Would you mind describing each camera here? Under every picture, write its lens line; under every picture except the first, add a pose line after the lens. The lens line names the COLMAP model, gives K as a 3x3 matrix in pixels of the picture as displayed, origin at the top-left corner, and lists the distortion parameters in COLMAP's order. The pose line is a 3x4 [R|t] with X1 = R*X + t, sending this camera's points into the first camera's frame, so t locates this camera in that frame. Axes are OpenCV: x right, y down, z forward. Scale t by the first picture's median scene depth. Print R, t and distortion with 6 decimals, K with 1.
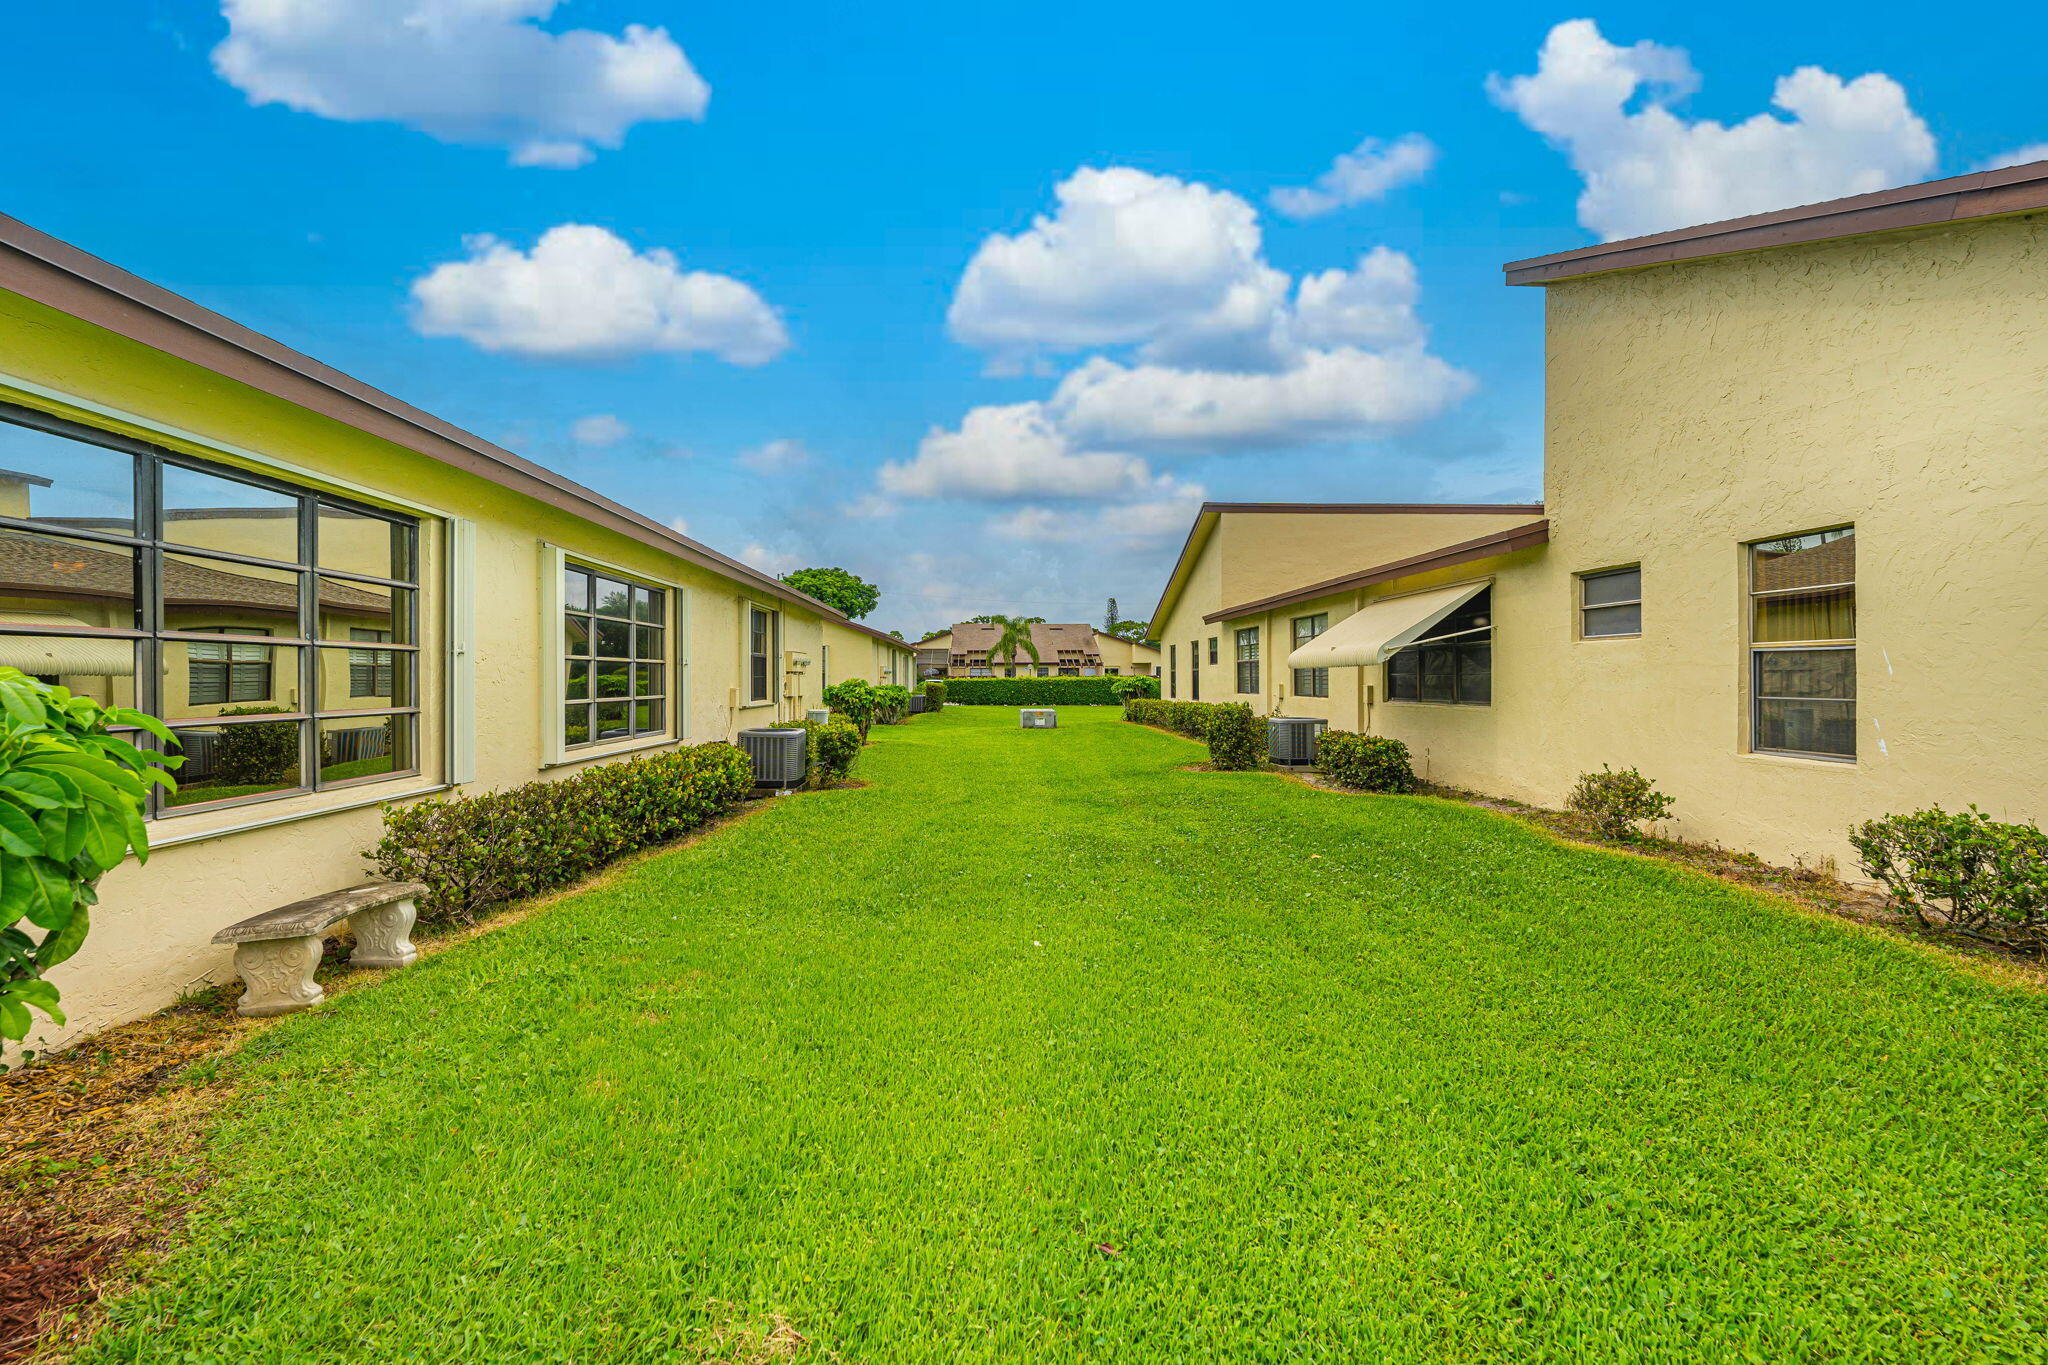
lens RADIAL K [[939.2, 0, 1018.3], [0, 939.2, 678.9], [0, 0, 1]] dist [-0.015995, -0.000091]
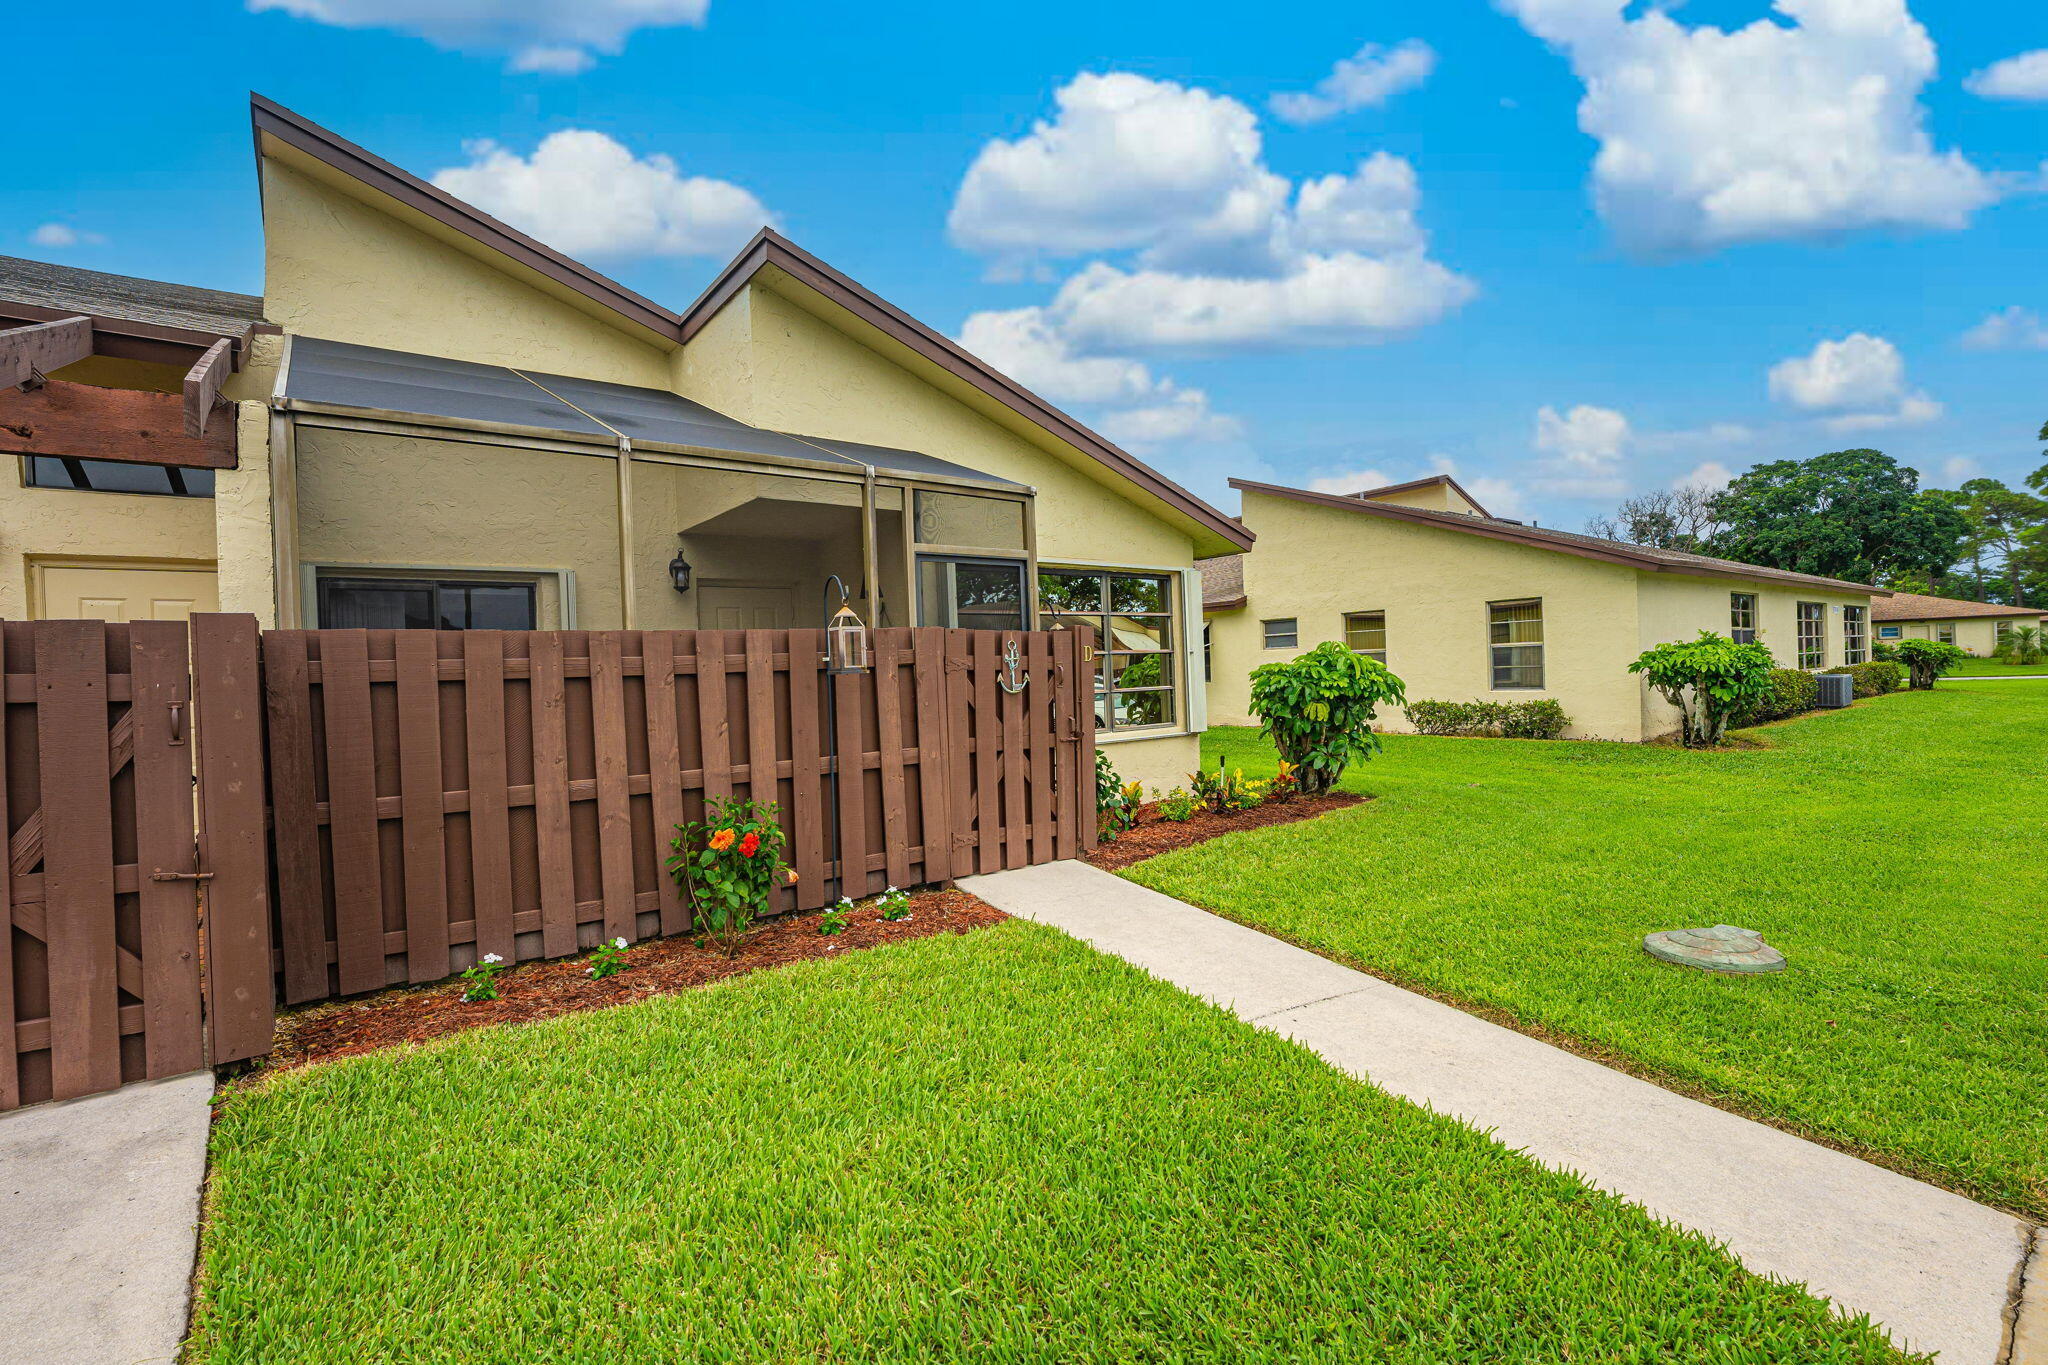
lens RADIAL K [[920.4, 0, 1008.7], [0, 920.4, 678.0], [0, 0, 1]] dist [-0.011059, -0.000351]
pose [[0.819037, -0.027953, 0.573060, -0.757721], [0.032431, 0.999471, 0.002401, 0.001377], [-0.572824, 0.016619, 0.819510, -0.306188]]
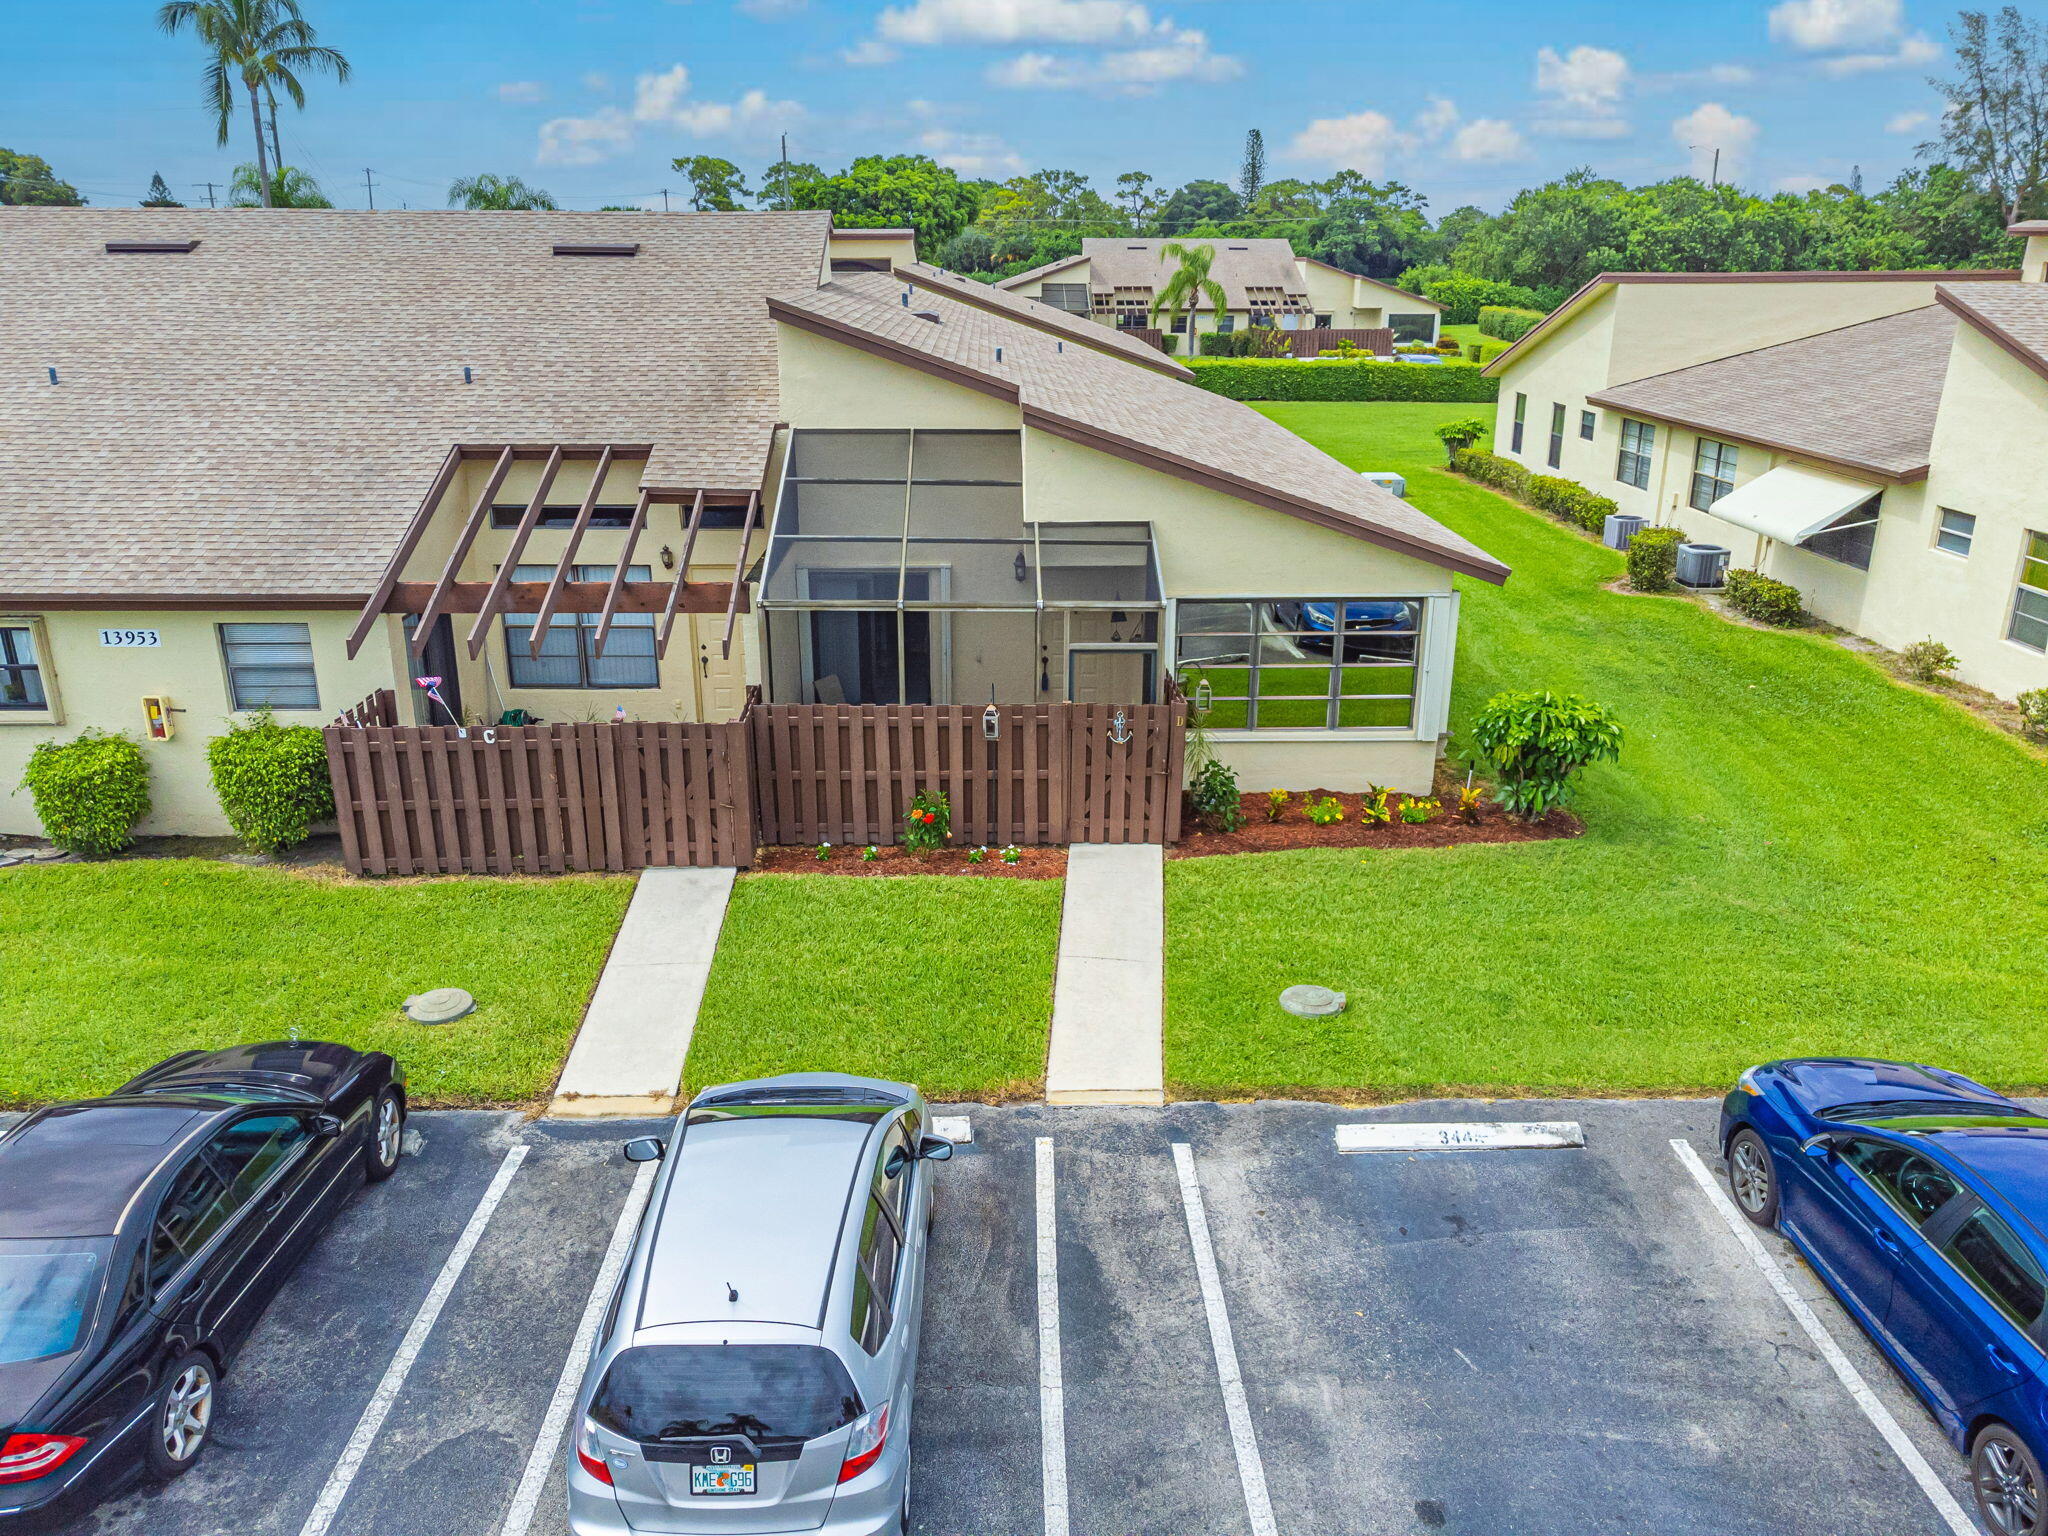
lens RADIAL K [[1521.2, 0, 1024.0], [0, 1521.2, 768.0], [0, 0, 1]] dist [0.121257, -0.160273]
pose [[0.999883, 0.012169, -0.009270, -0.574719], [-0.008500, 0.945785, 0.324683, -0.337344], [0.012719, -0.324566, 0.945777, -1.032082]]
